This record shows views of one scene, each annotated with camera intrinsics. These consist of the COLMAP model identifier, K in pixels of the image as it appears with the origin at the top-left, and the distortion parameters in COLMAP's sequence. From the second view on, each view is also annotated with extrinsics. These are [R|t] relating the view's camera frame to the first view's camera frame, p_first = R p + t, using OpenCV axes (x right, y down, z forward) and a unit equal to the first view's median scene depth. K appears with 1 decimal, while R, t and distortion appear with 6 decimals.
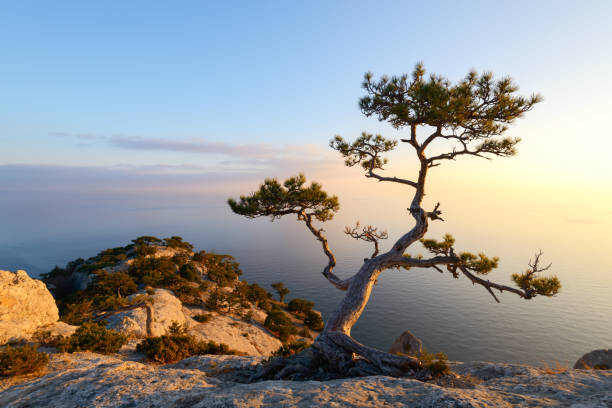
lens RADIAL K [[322.3, 0, 297.6], [0, 322.3, 204.7], [0, 0, 1]] dist [0.022802, -0.001855]
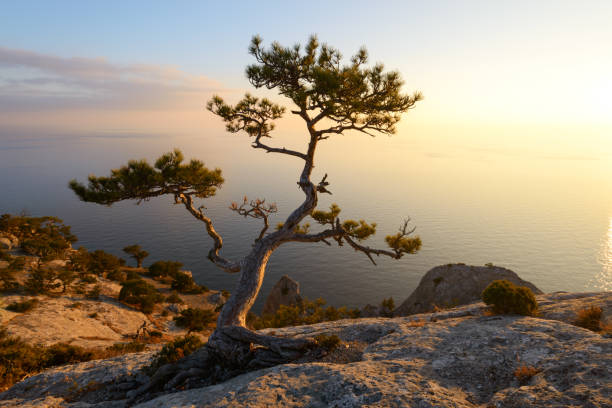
lens RADIAL K [[370.8, 0, 313.2], [0, 370.8, 207.5], [0, 0, 1]] dist [0.057156, -0.029246]
pose [[0.914152, -0.082428, 0.396903, -0.052322], [0.004872, 0.981272, 0.192568, -0.117302], [-0.405343, -0.174102, 0.897433, -0.008530]]
